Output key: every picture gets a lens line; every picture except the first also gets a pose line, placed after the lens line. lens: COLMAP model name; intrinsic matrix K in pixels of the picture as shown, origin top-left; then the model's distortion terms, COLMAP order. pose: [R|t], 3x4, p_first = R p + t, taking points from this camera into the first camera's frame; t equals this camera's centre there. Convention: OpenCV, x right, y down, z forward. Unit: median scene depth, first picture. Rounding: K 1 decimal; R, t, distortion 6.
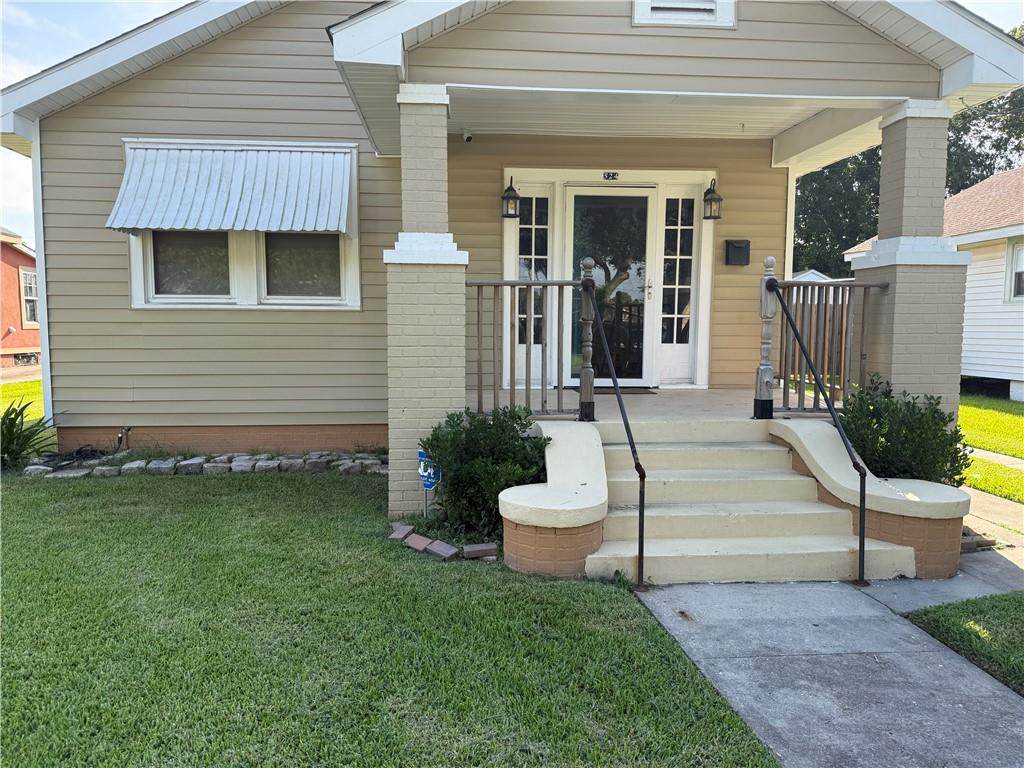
lens RADIAL K [[729.5, 0, 512.0], [0, 729.5, 384.0], [0, 0, 1]] dist [0.006909, 0.001799]
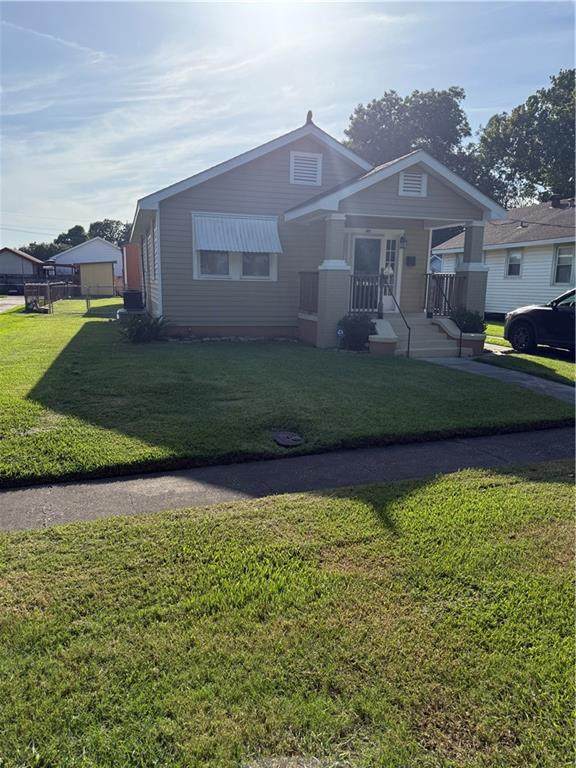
lens RADIAL K [[537.3, 0, 288.0], [0, 537.3, 384.0], [0, 0, 1]] dist [0.075423, -0.173260]
pose [[0.979294, -0.025807, 0.200790, -0.578395], [0.004872, 0.994559, 0.104066, 0.064551], [-0.202383, -0.100932, 0.974091, -0.943936]]
